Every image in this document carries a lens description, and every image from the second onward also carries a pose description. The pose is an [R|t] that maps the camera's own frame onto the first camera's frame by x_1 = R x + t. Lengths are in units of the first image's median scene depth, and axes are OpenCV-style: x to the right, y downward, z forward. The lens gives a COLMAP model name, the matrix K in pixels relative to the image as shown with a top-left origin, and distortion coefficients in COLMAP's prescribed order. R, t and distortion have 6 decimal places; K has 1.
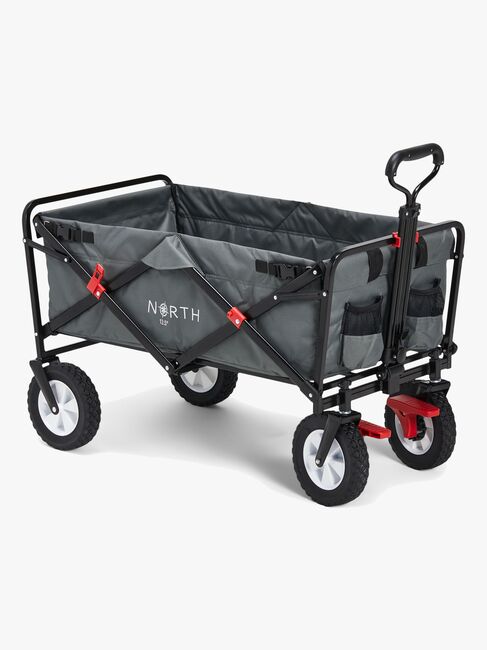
lens RADIAL K [[2153.7, 0, 243.4], [0, 2153.7, 320.5], [0, 0, 1]] dist [-0.151363, 0.000000]
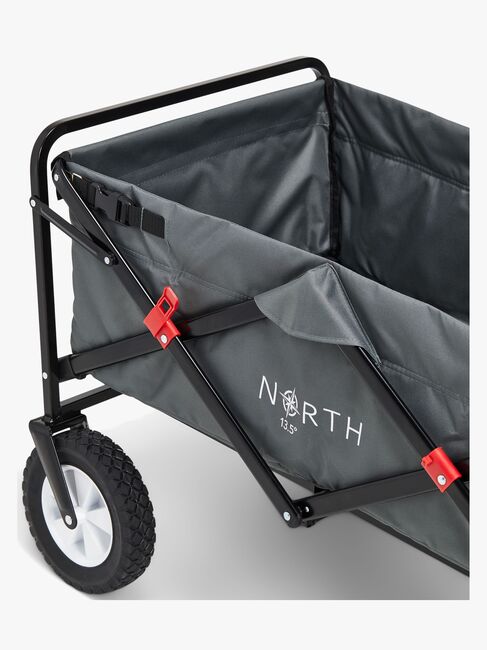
lens RADIAL K [[2153.7, 0, 240.8], [0, 2153.7, 323.0], [0, 0, 1]] dist [-0.151363, 0.000000]
pose [[0.994508, 0.095601, -0.042600, -0.028454], [-0.085557, 0.977020, 0.195224, -0.116460], [0.060284, -0.190507, 0.979833, 0.506601]]
